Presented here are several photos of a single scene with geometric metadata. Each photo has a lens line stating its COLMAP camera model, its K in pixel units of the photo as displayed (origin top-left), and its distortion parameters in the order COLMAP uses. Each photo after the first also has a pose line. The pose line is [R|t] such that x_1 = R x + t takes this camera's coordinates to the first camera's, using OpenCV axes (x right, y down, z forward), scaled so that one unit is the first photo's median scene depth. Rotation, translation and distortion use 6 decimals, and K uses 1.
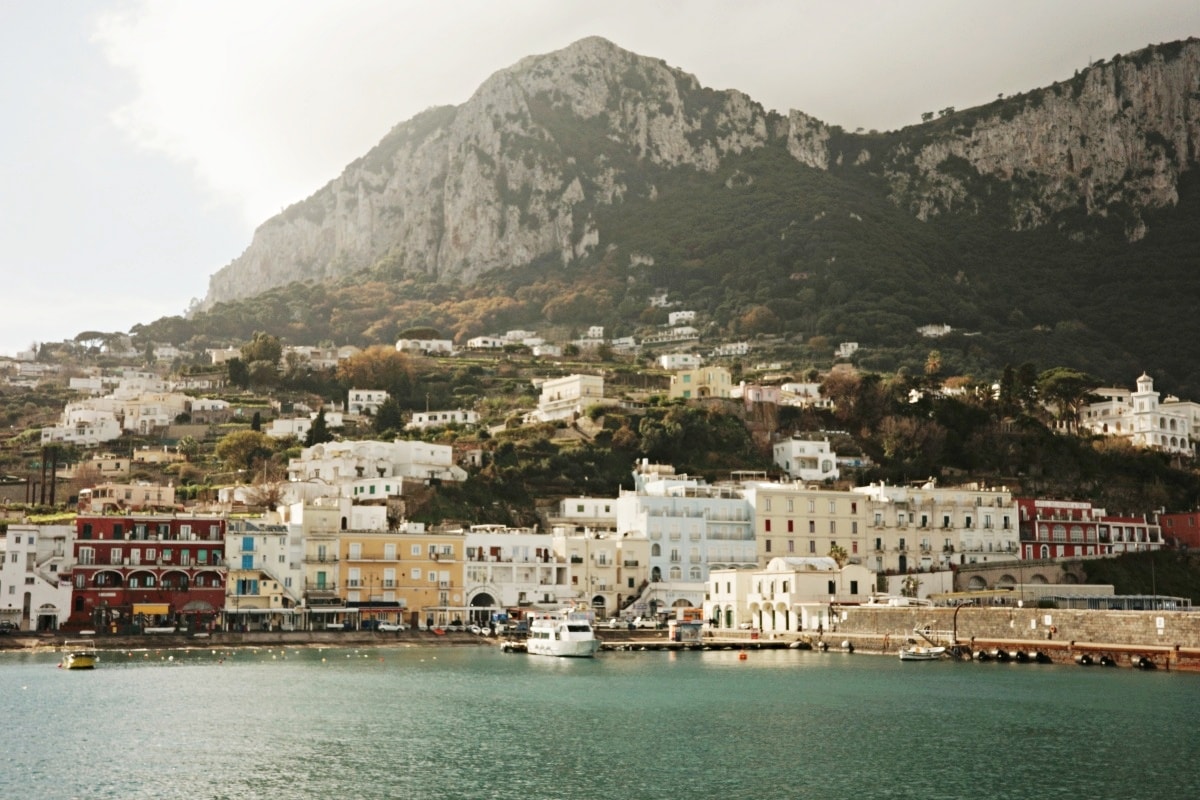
lens RADIAL K [[1368.8, 0, 634.8], [0, 1368.8, 399.1], [0, 0, 1]] dist [0.026844, 0.058647]
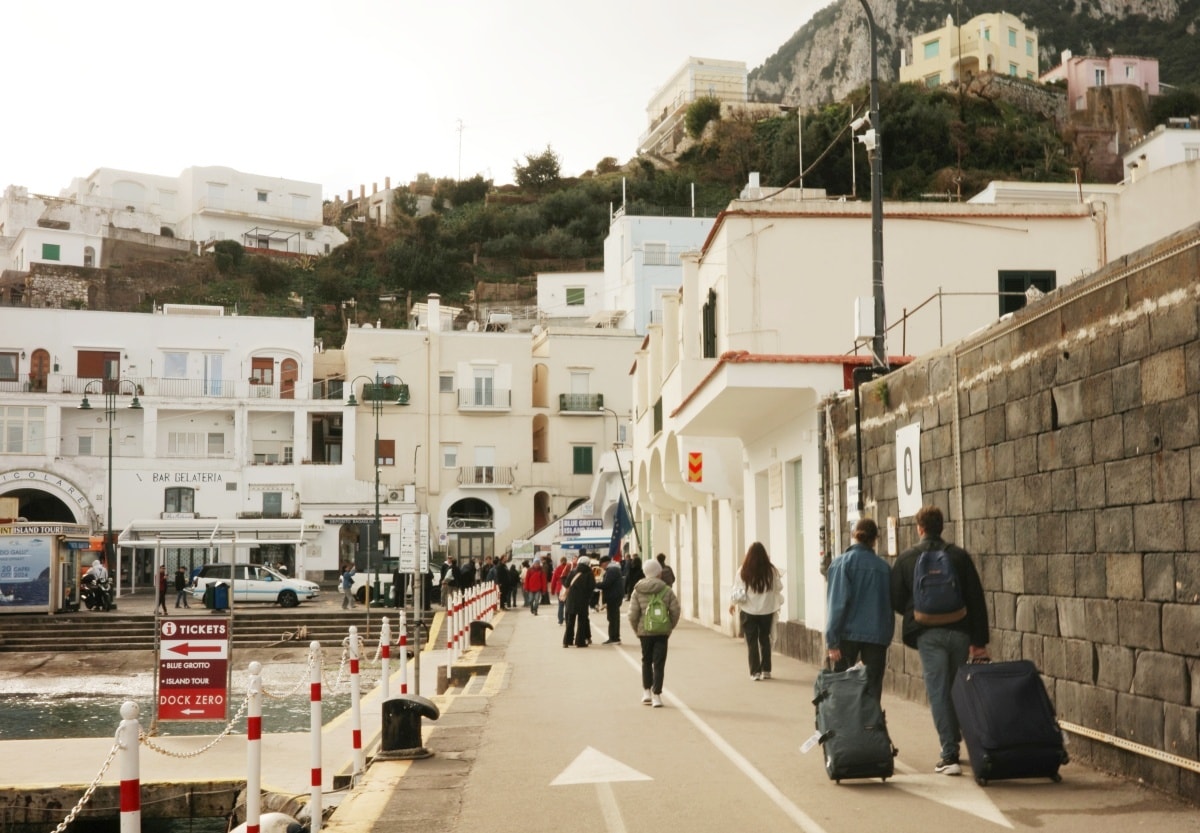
lens RADIAL K [[1533.3, 0, 600.0], [0, 1533.3, 445.8], [0, 0, 1]] dist [0.087068, -0.018431]
pose [[0.954618, -0.029568, -0.296362, 0.113457], [0.052712, 0.996125, 0.070408, 0.104464], [0.293131, -0.082835, 0.952477, 0.643174]]
